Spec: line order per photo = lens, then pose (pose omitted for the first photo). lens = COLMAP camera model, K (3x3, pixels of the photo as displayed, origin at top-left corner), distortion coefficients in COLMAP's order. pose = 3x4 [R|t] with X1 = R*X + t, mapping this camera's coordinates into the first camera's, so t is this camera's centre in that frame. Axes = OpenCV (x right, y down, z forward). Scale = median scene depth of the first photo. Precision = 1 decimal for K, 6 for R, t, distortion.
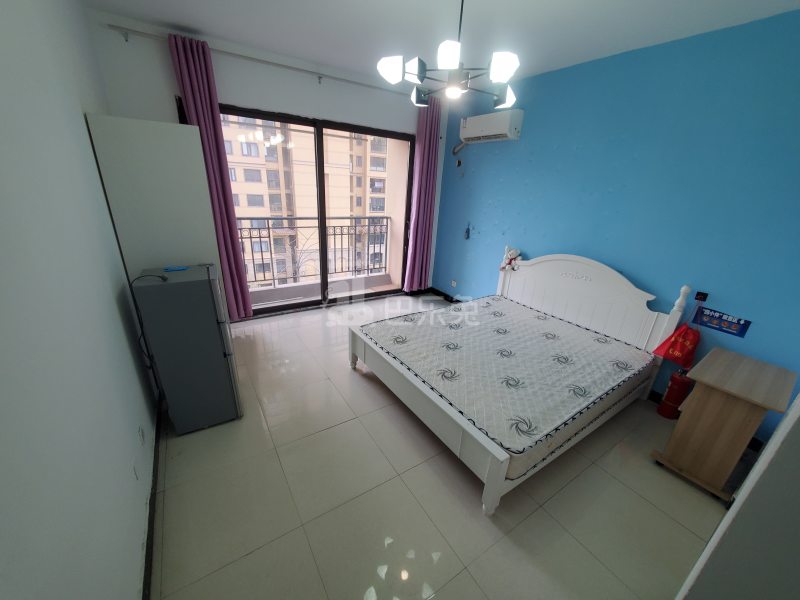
lens RADIAL K [[315.0, 0, 402.4], [0, 315.0, 306.2], [0, 0, 1]] dist [0.002132, 0.000037]
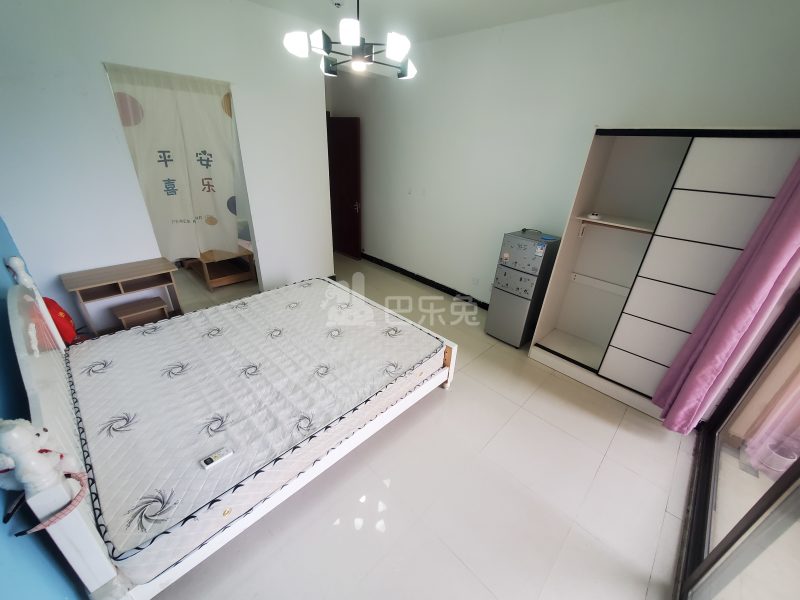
lens RADIAL K [[315.0, 0, 402.4], [0, 315.0, 306.2], [0, 0, 1]] dist [0.002132, 0.000037]
pose [[-0.972661, 0.011991, -0.231920, 0.157716], [-0.164815, 0.667915, 0.725759, -0.545813], [0.163605, 0.744141, -0.647678, 1.393573]]
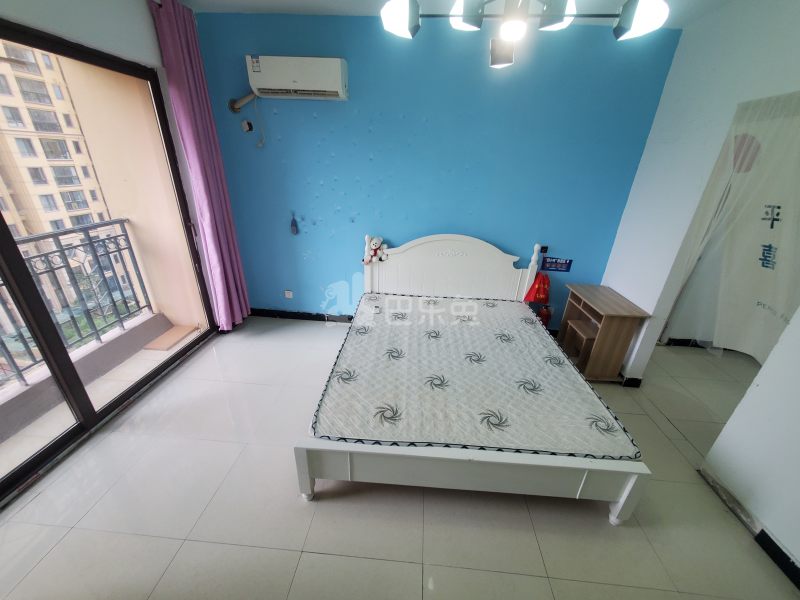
lens RADIAL K [[315.0, 0, 402.4], [0, 315.0, 306.2], [0, 0, 1]] dist [0.002132, 0.000037]
pose [[0.604249, -0.360478, 0.710590, -0.348353], [0.280558, 0.930953, 0.233695, -0.231031], [-0.745768, 0.058152, 0.663663, 0.473520]]
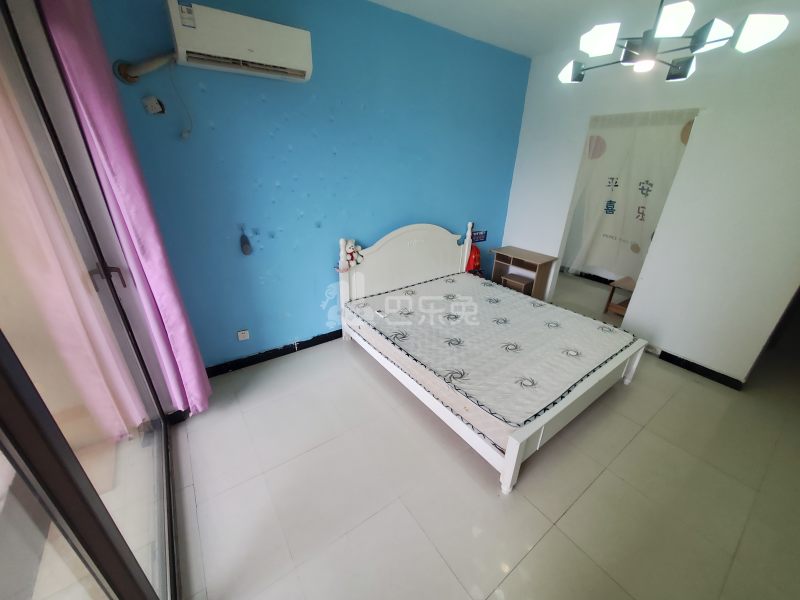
lens RADIAL K [[318.1, 0, 401.9], [0, 318.1, 307.3], [0, 0, 1]] dist [-0.000272, -0.000319]
pose [[-0.042031, -0.474954, 0.879006, -0.526547], [0.336673, 0.821597, 0.460032, -0.448189], [-0.940683, 0.315273, 0.125372, 1.024290]]
